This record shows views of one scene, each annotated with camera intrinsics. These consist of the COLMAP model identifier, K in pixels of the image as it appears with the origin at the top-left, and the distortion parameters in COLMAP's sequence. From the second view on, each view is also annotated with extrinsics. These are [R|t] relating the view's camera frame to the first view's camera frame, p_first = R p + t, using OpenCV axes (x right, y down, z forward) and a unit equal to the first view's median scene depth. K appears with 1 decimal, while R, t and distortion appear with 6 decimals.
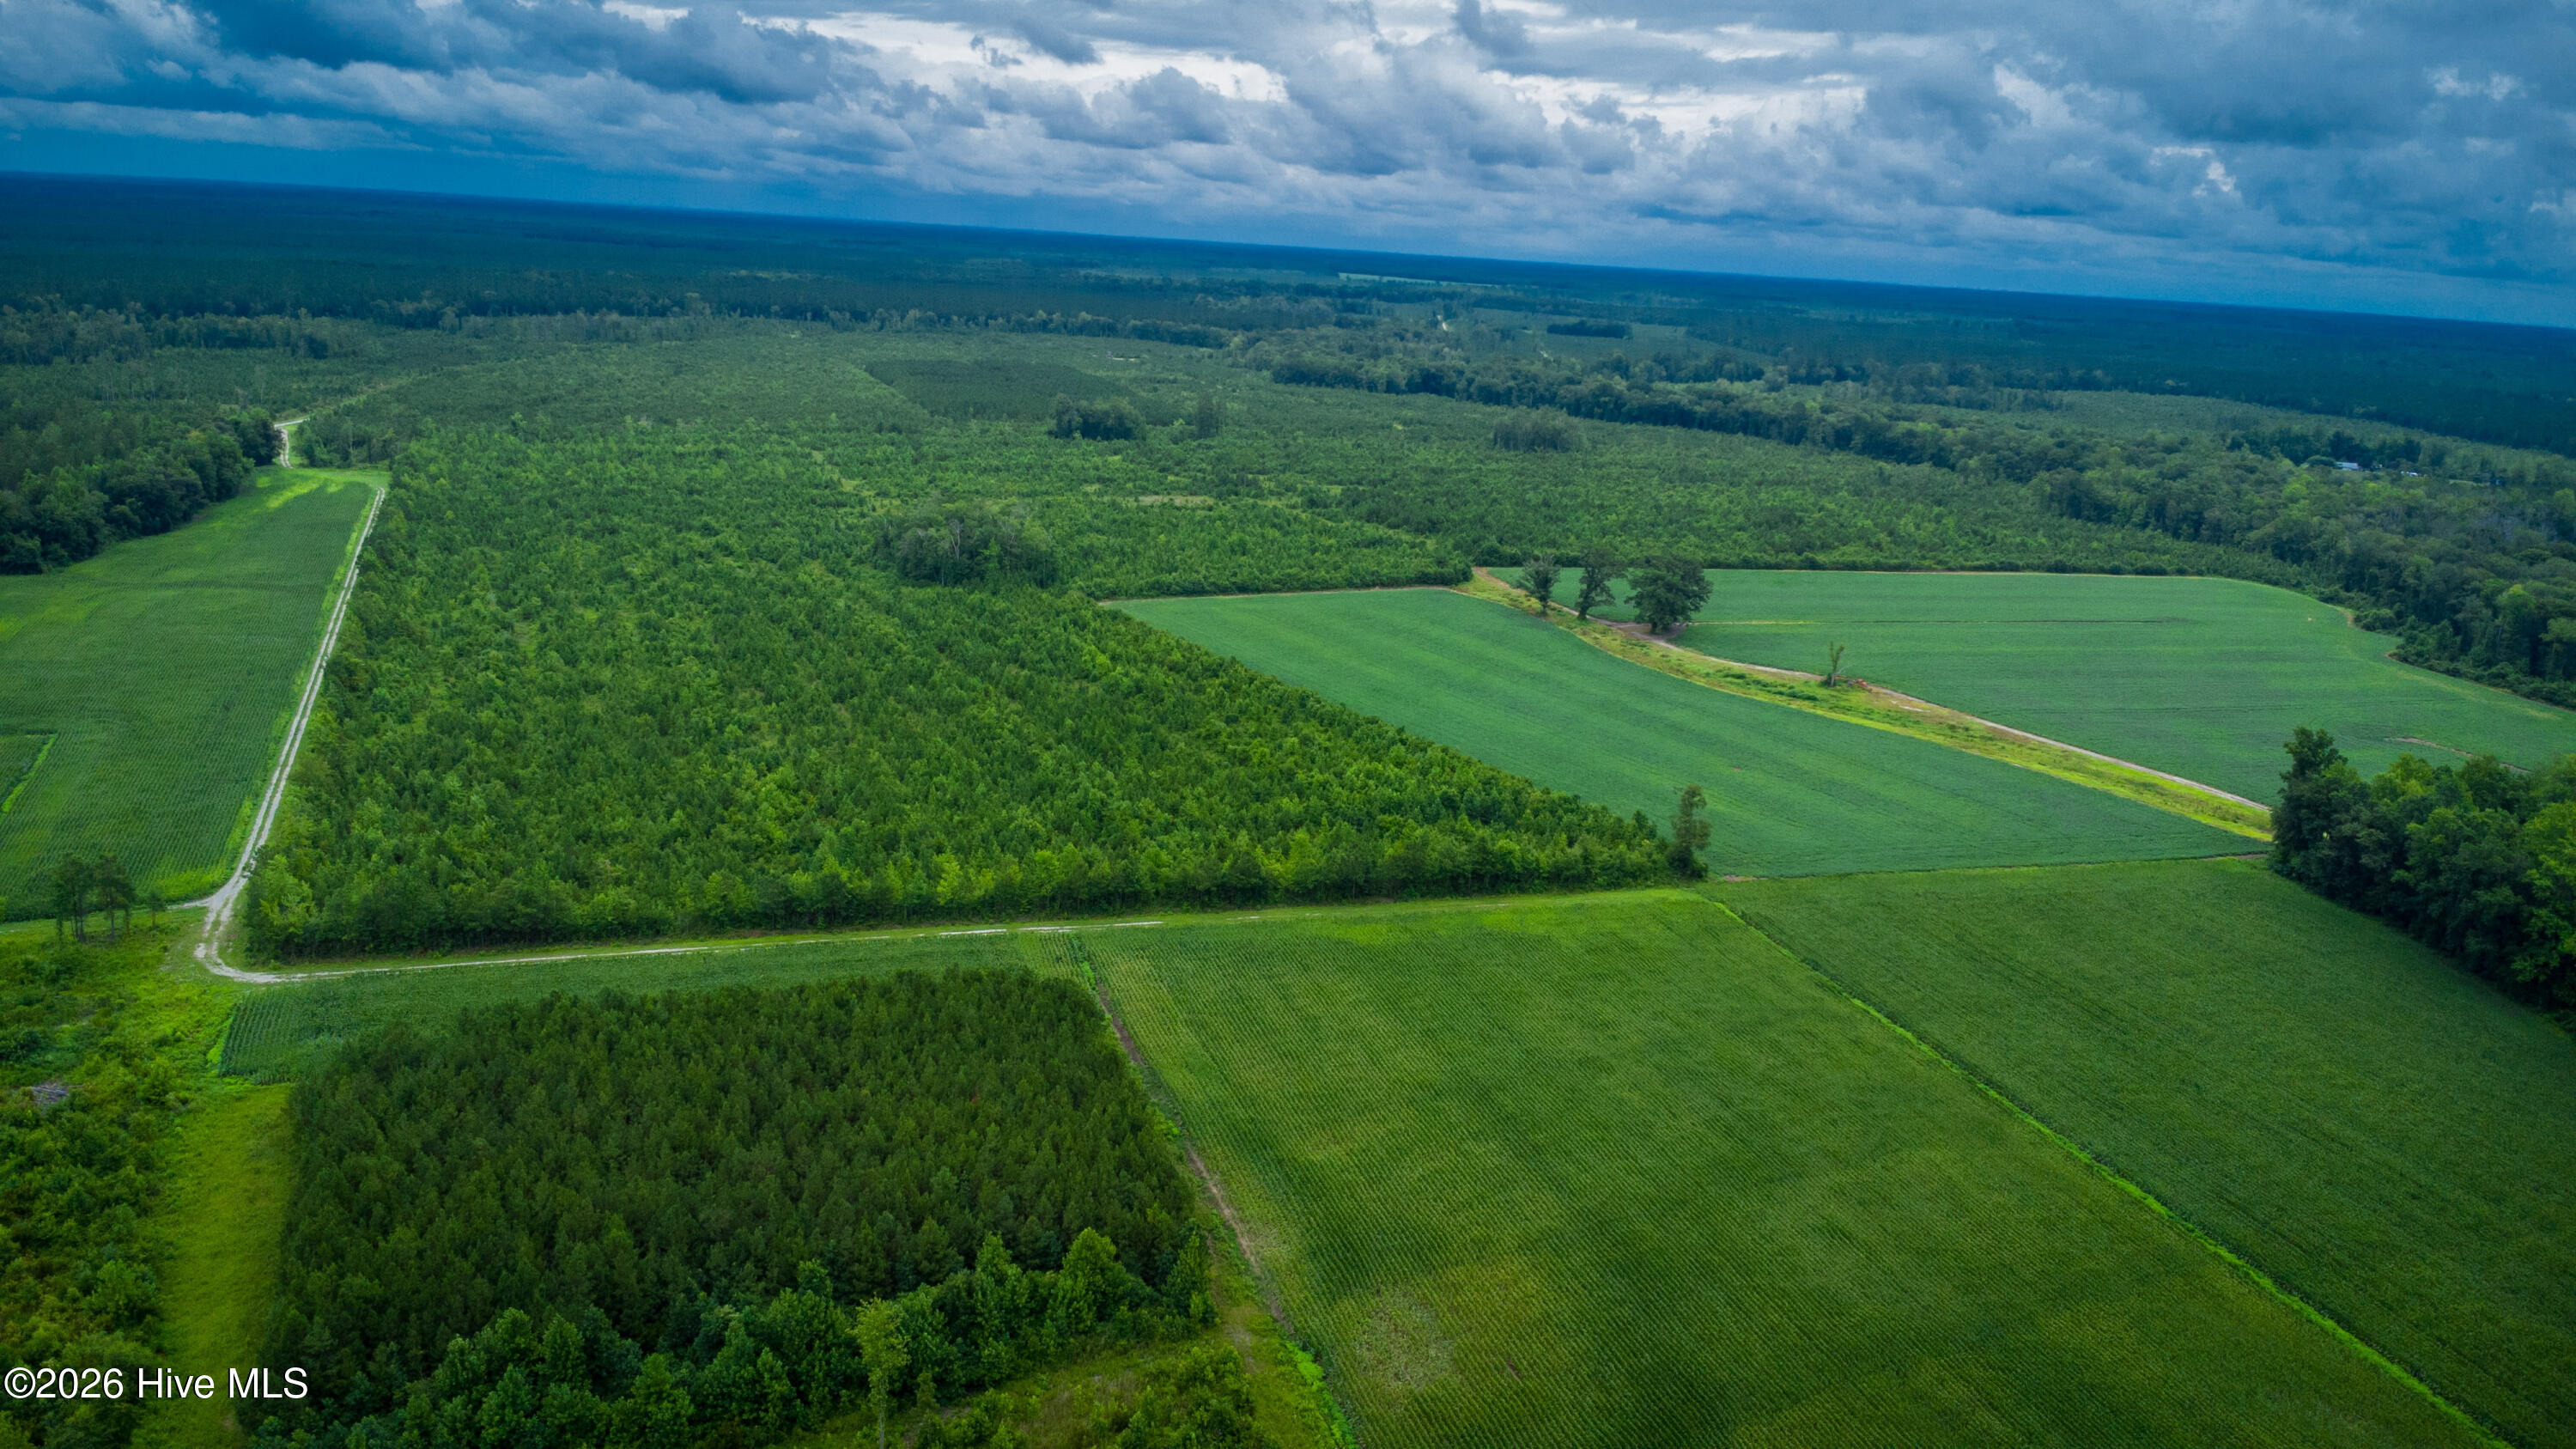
lens RADIAL K [[1878.2, 0, 1296.0], [0, 1878.2, 711.8], [0, 0, 1]] dist [0.031731, -0.050777]
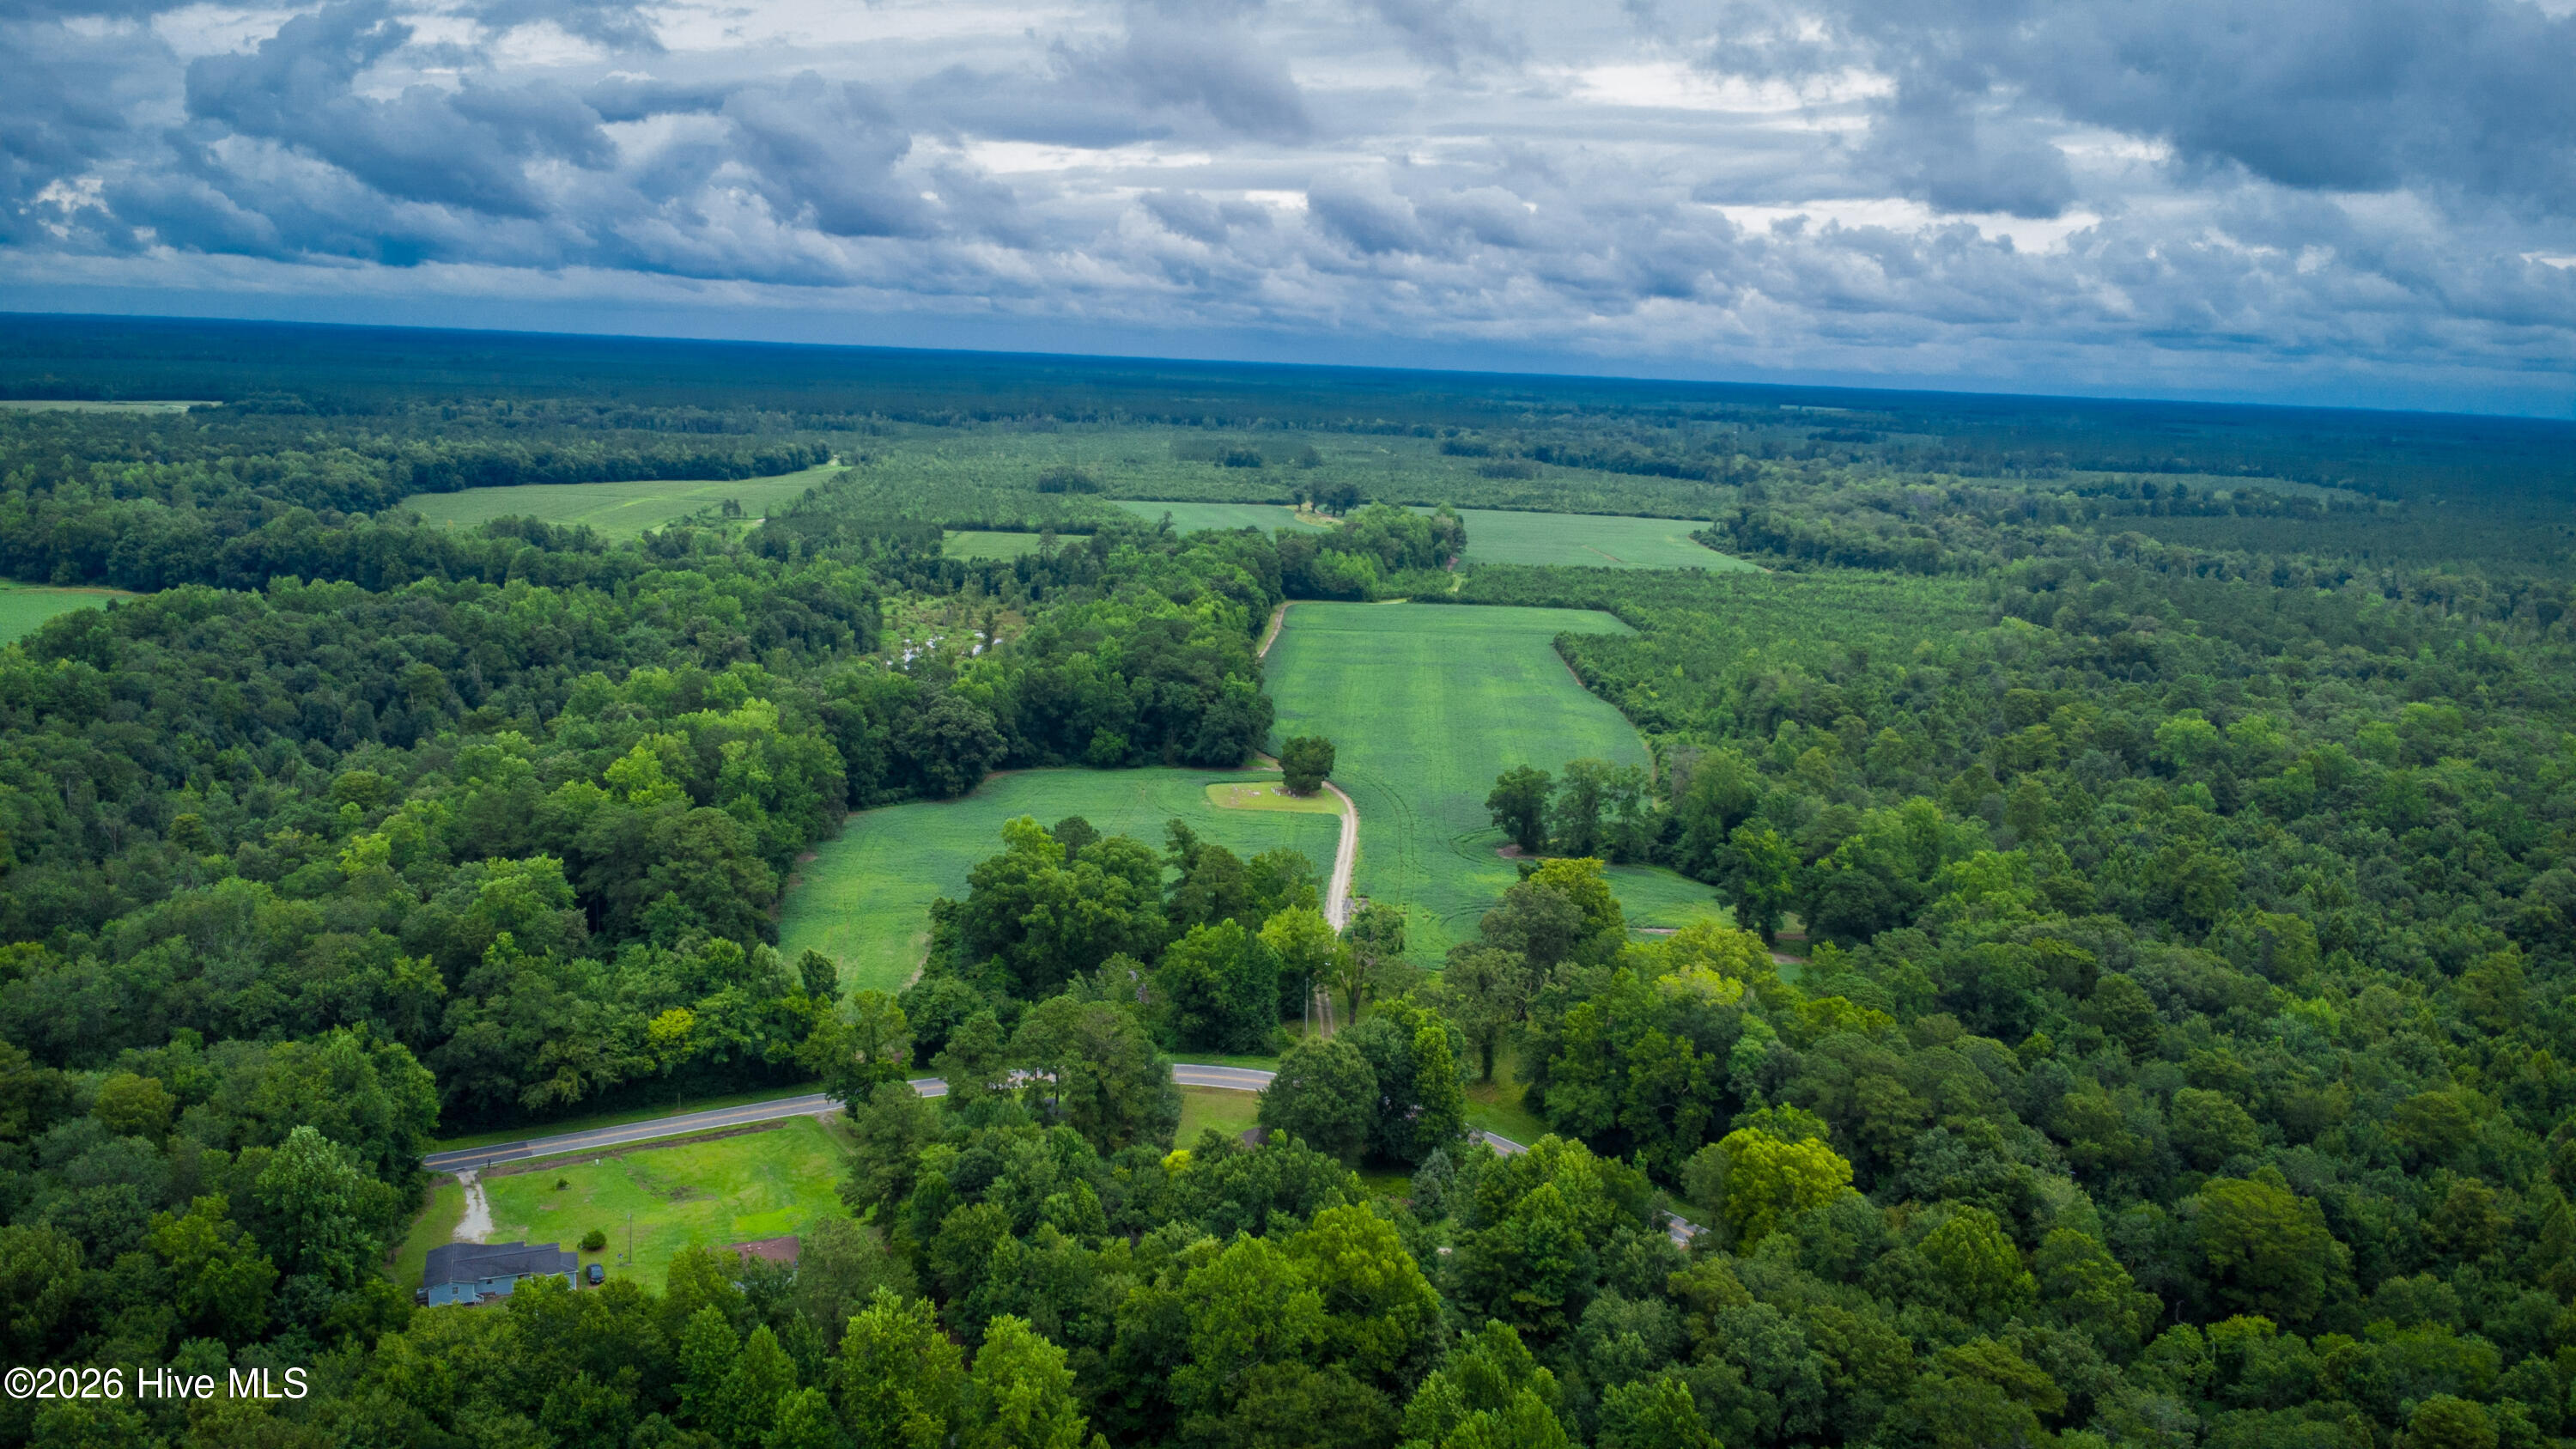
lens RADIAL K [[1875.8, 0, 1283.8], [0, 1875.8, 717.8], [0, 0, 1]] dist [0.035739, -0.058900]
pose [[0.952704, 0.036421, -0.301711, 0.577712], [-0.058120, 0.996304, -0.063254, 0.244589], [0.298292, 0.077798, 0.951299, -0.819558]]
